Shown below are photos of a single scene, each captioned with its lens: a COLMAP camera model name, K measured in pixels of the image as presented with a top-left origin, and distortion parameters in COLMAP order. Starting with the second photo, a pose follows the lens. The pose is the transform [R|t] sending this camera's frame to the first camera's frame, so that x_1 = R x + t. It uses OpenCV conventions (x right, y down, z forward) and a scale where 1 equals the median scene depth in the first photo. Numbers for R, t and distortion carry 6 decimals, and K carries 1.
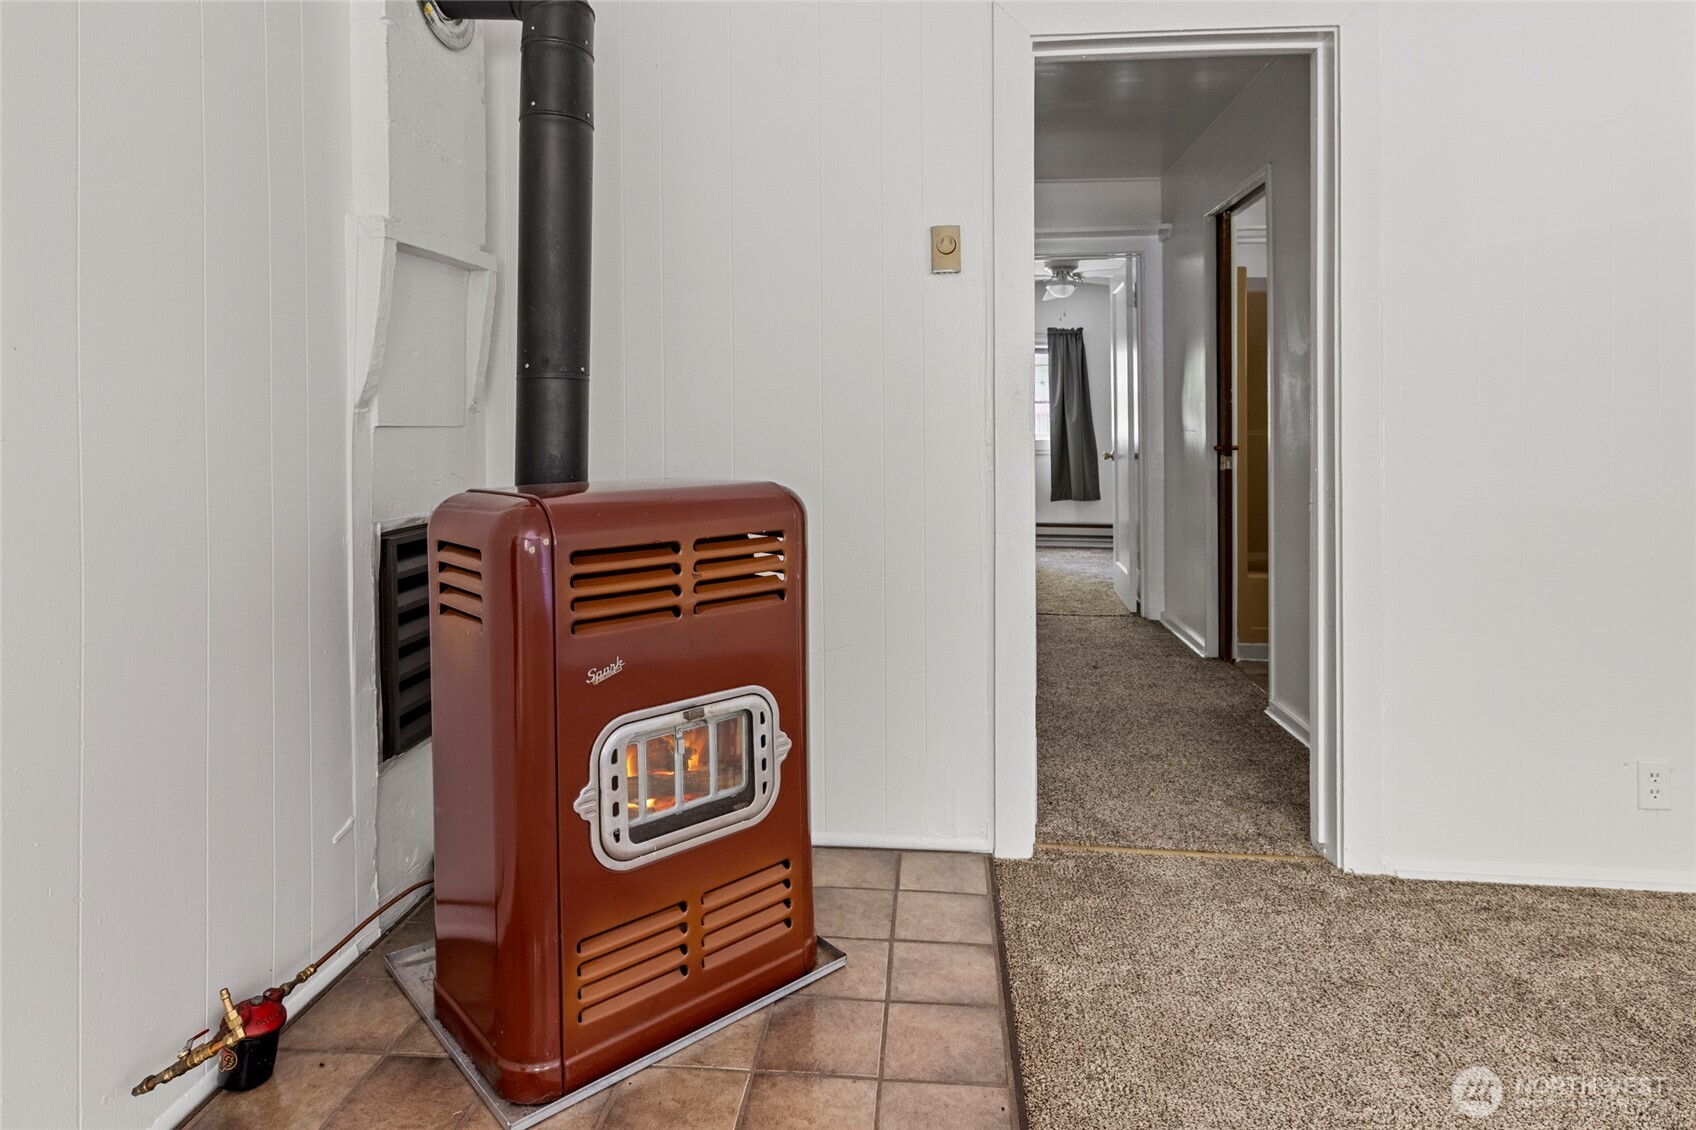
lens RADIAL K [[946.6, 0, 844.7], [0, 946.6, 439.3], [0, 0, 1]] dist [0.000478, 0.000062]
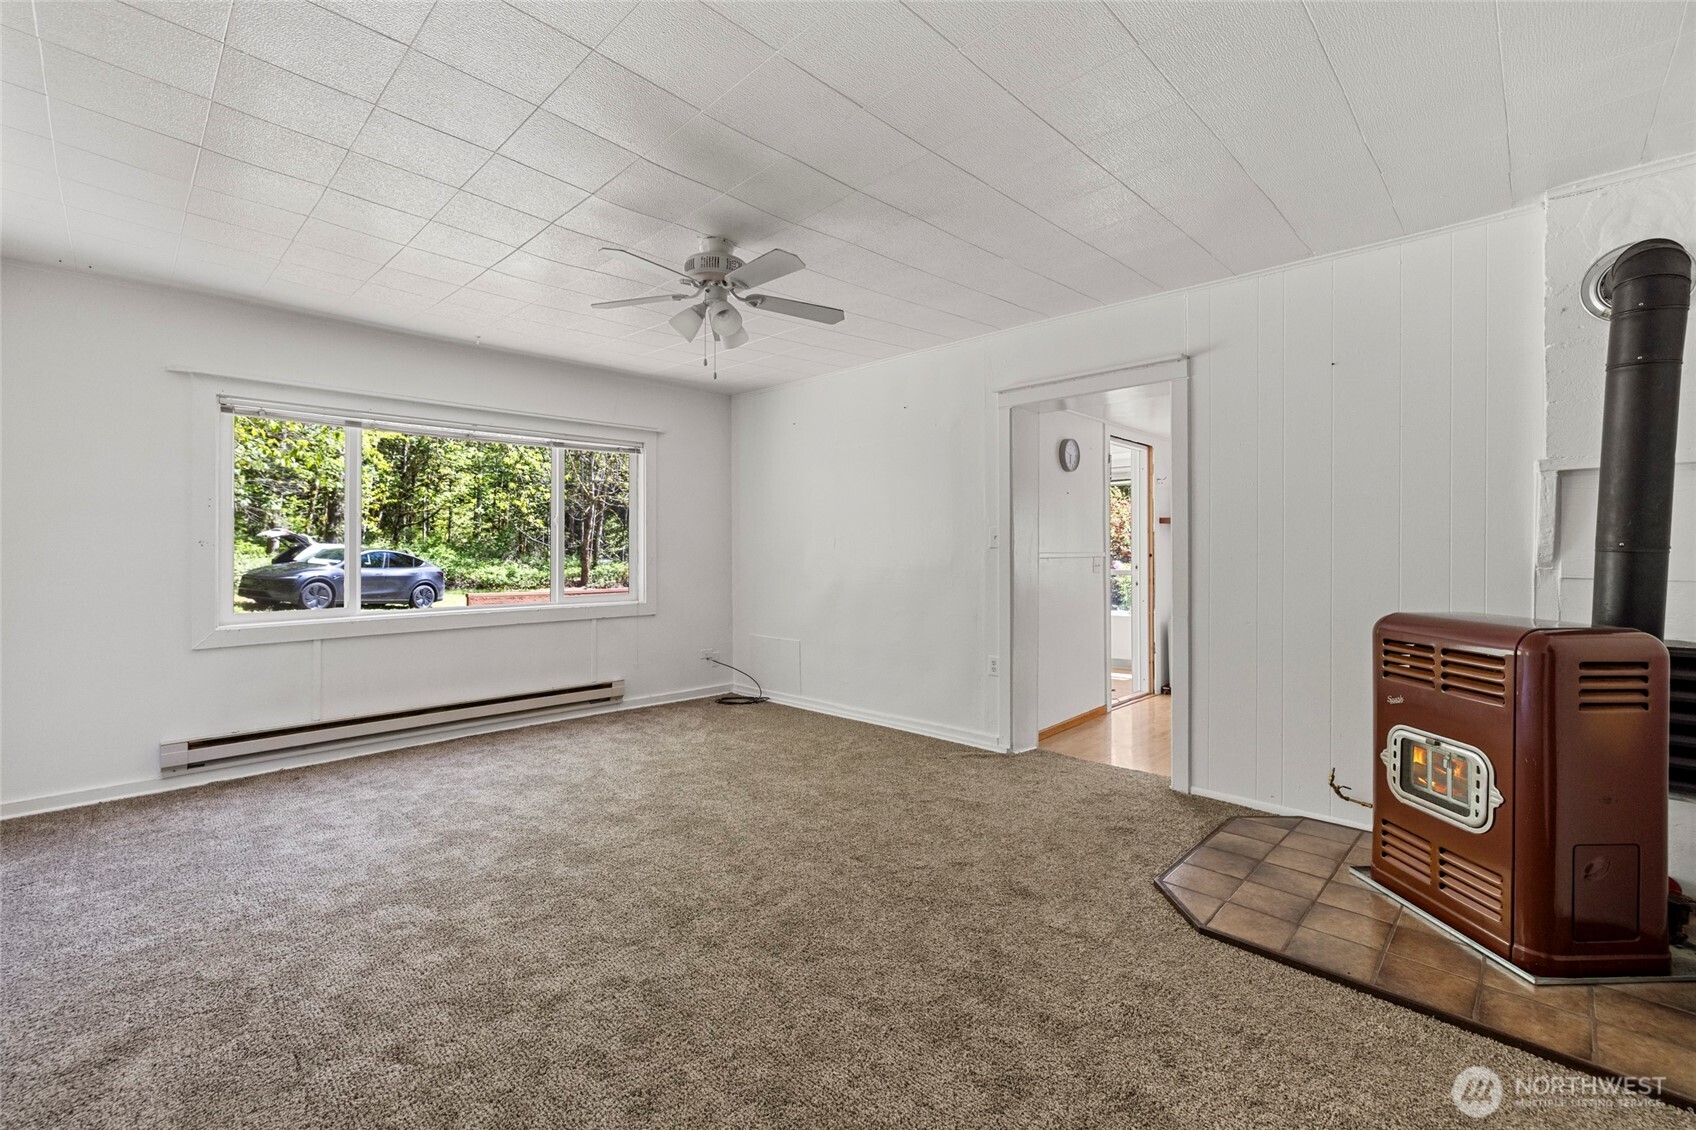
lens RADIAL K [[717.4, 0, 843.3], [0, 717.4, 540.4], [0, 0, 1]] dist [0.000918, 0.000261]
pose [[-0.632778, 0.007620, -0.774295, 1.502740], [-0.002700, 0.999924, 0.012046, -0.104573], [0.774328, 0.009713, -0.632710, 0.914186]]
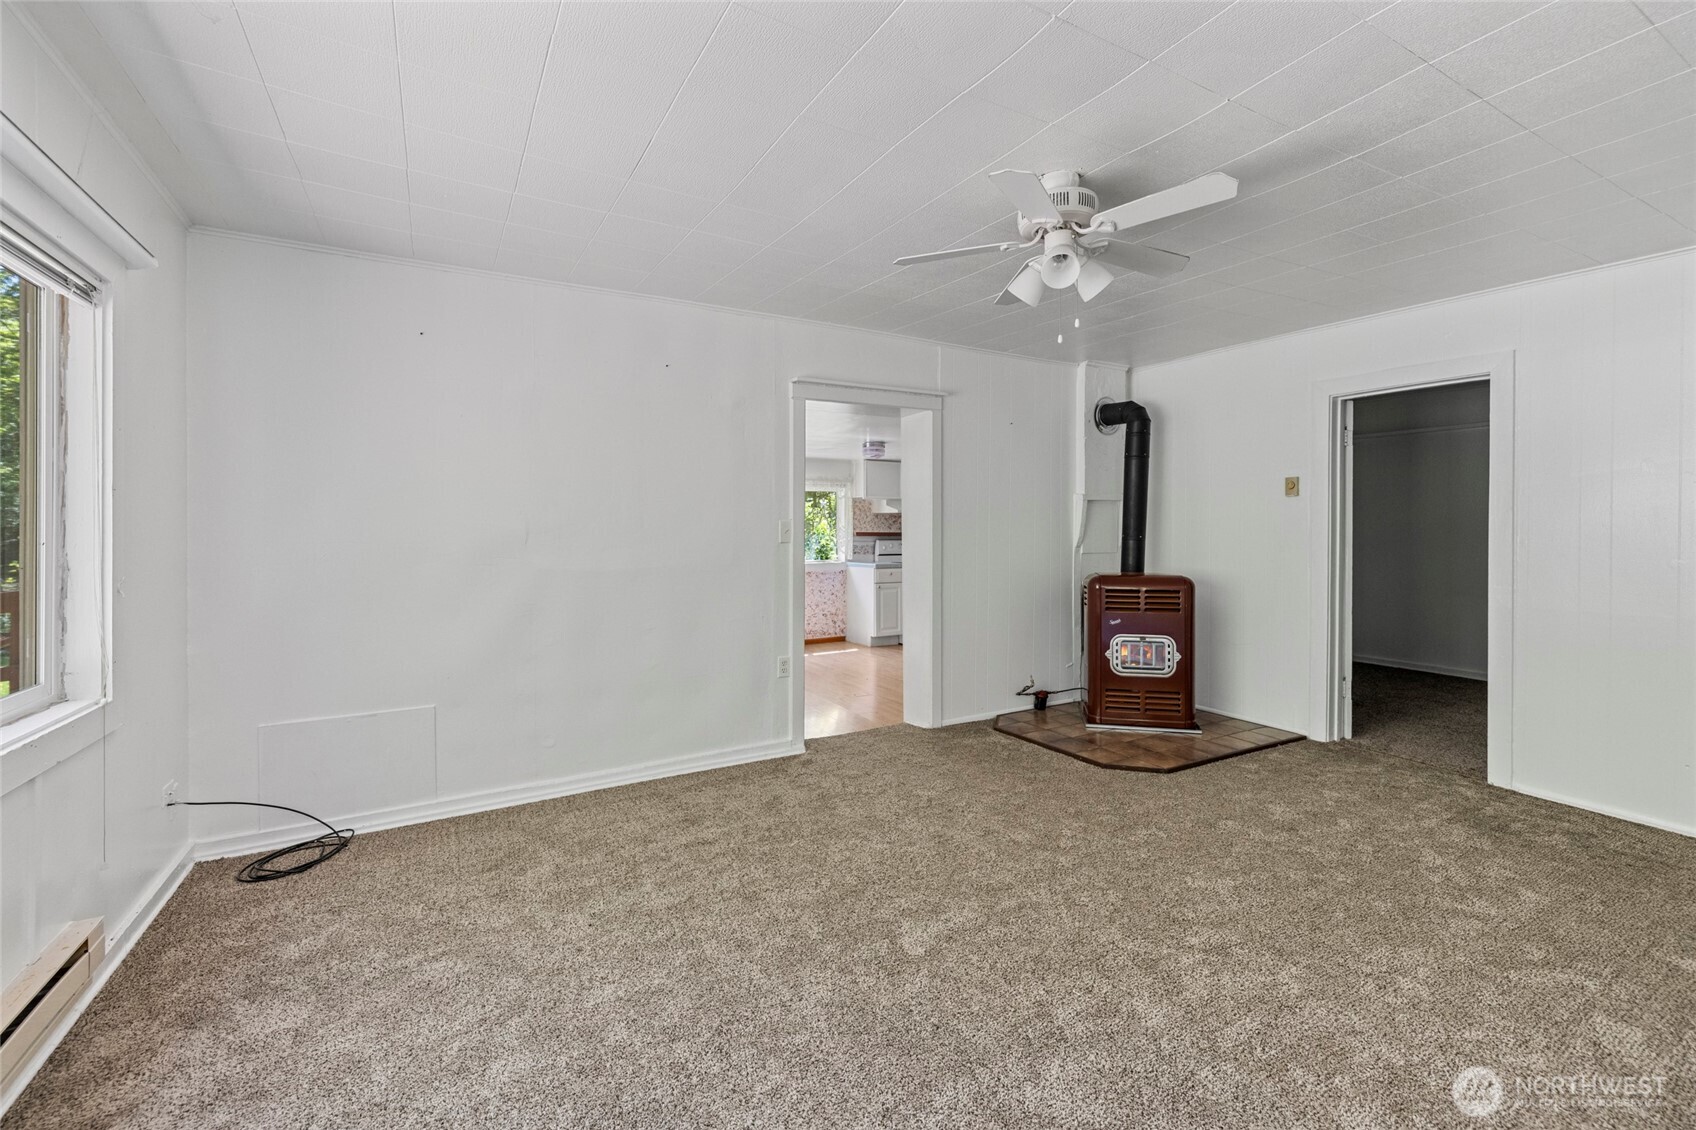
lens RADIAL K [[718.4, 0, 853.2], [0, 718.4, 533.4], [0, 0, 1]] dist [0.000070, 0.000047]
pose [[0.576276, 0.009871, -0.817195, 1.309647], [-0.015231, 0.999883, 0.001338, -0.087285], [0.817113, 0.011676, 0.576359, -1.343742]]
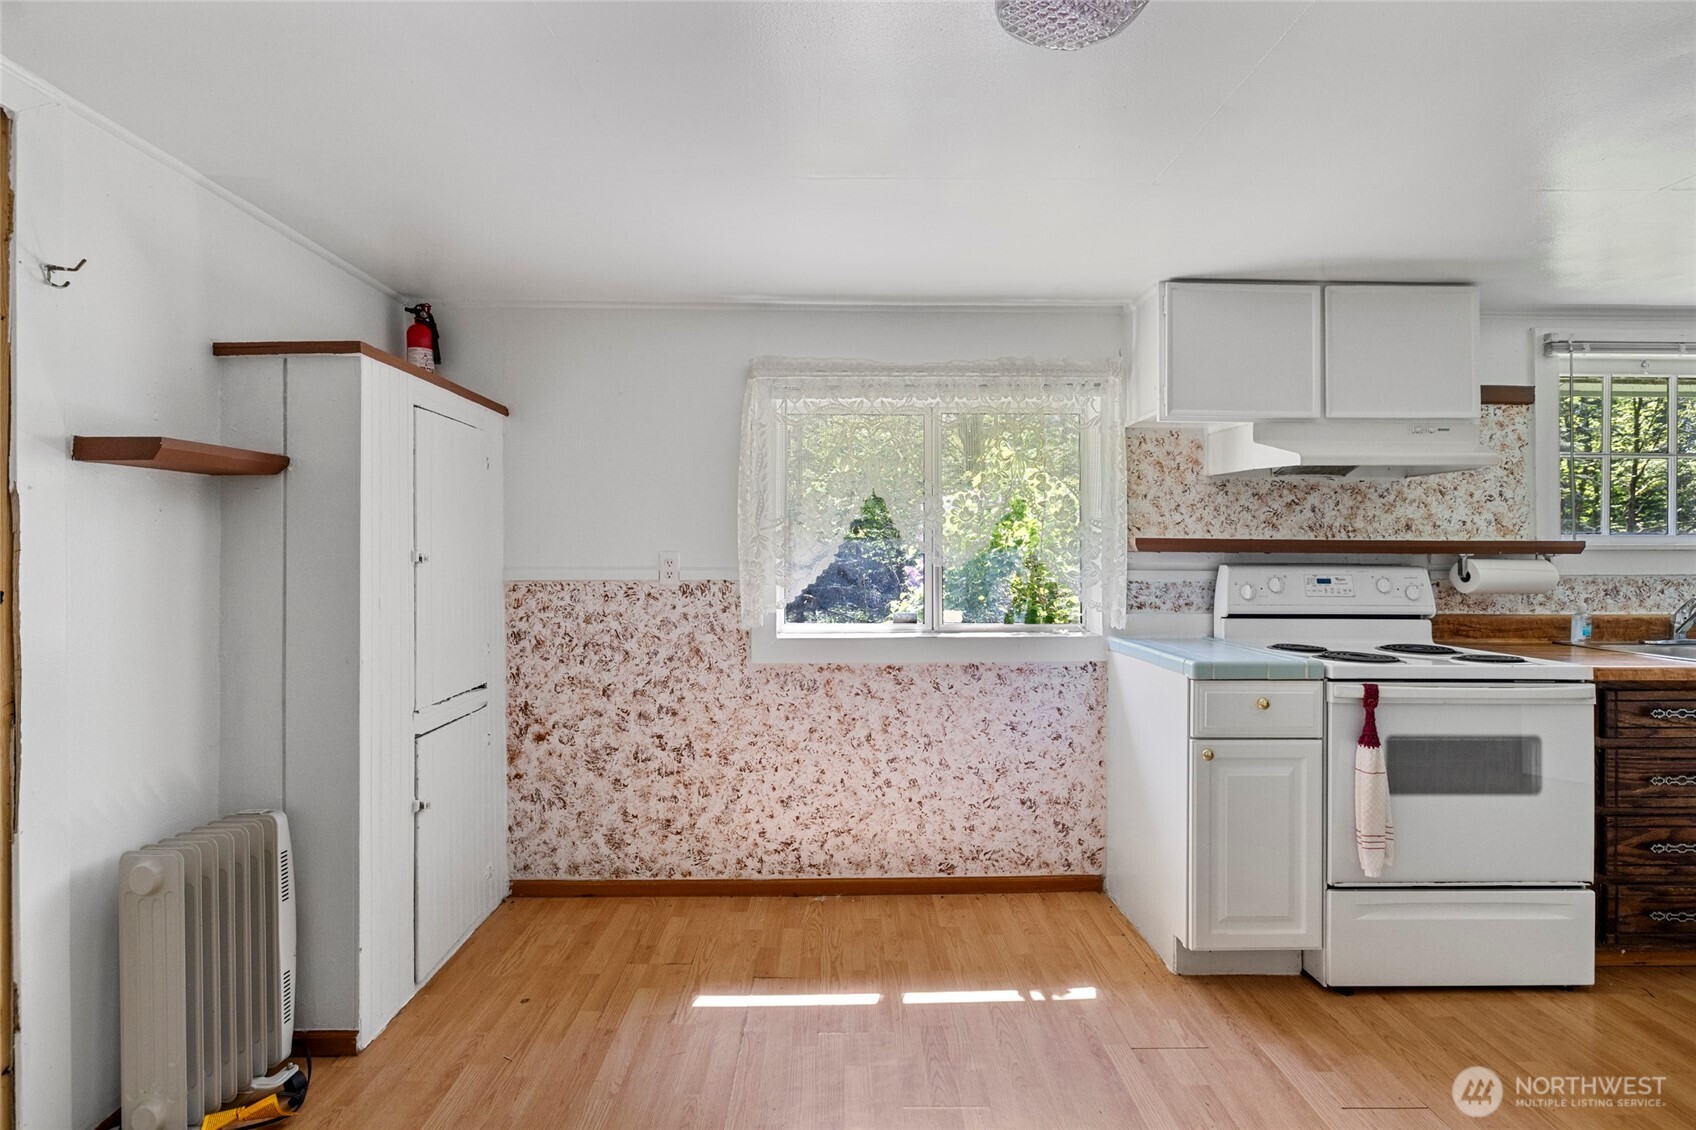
lens RADIAL K [[759.5, 0, 843.2], [0, 759.5, 546.2], [0, 0, 1]] dist [-0.006600, 0.001535]
pose [[0.108088, 0.006491, -0.994120, -1.164697], [-0.016661, 0.999850, 0.004717, -0.070785], [0.994002, 0.016054, 0.108179, 0.690935]]
